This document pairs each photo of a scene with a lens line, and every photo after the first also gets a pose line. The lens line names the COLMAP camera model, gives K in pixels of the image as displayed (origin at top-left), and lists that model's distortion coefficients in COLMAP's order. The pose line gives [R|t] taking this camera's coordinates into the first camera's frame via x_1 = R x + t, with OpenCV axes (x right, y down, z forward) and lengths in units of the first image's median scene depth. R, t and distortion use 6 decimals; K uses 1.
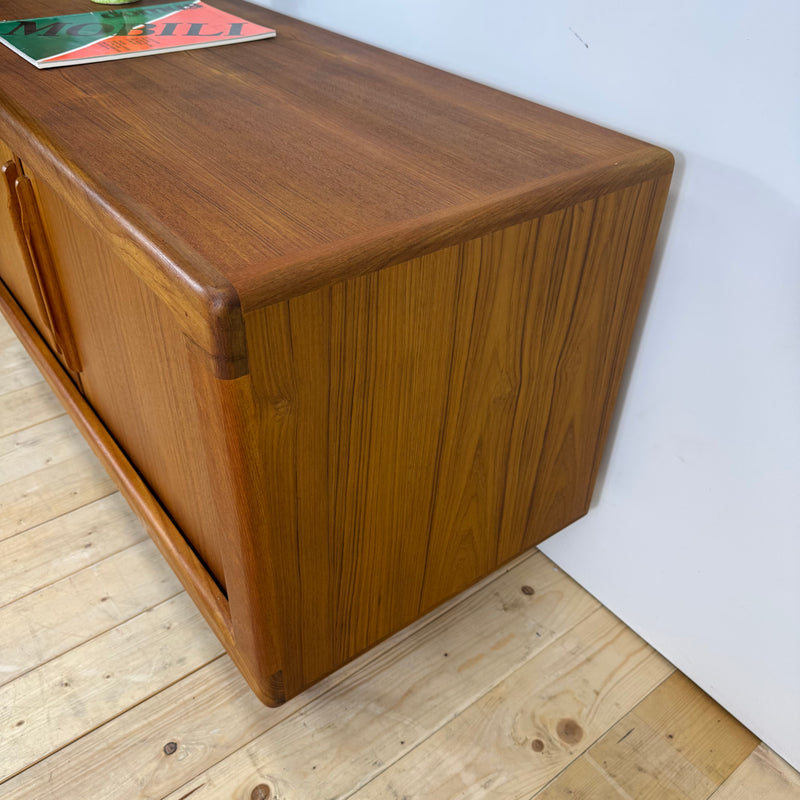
lens RADIAL K [[772.3, 0, 389.7], [0, 772.3, 400.2], [0, 0, 1]] dist [0.013171, -0.020524]
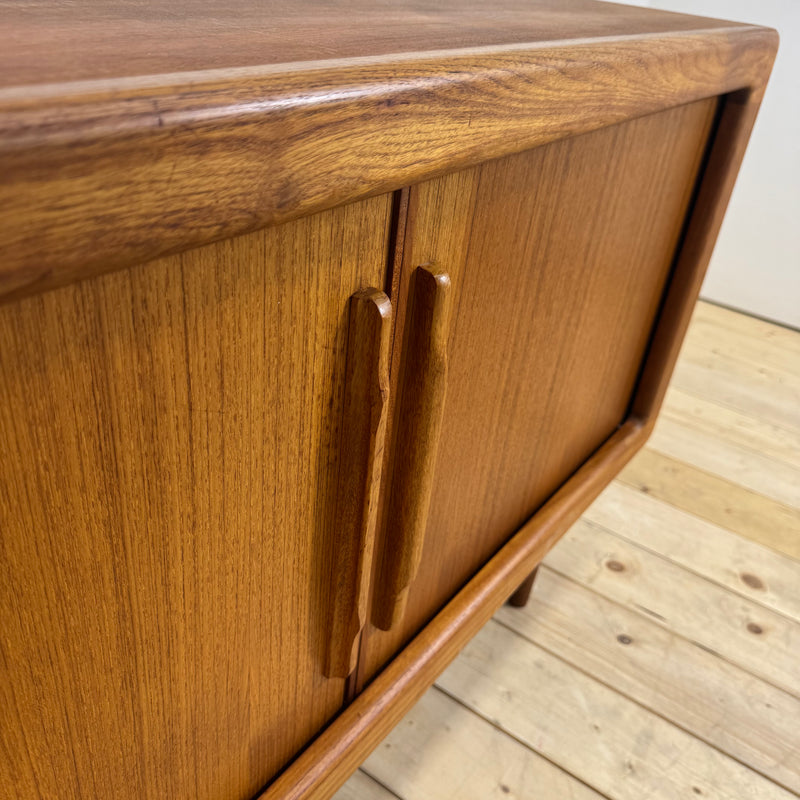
lens RADIAL K [[783.7, 0, 400.0], [0, 783.7, 400.0], [0, 0, 1]] dist [-0.008123, -0.008113]
pose [[-0.285555, -0.539385, 0.792163, -0.811653], [0.490982, 0.627529, 0.604272, -0.486528], [-0.823040, 0.561491, 0.085635, 0.950298]]
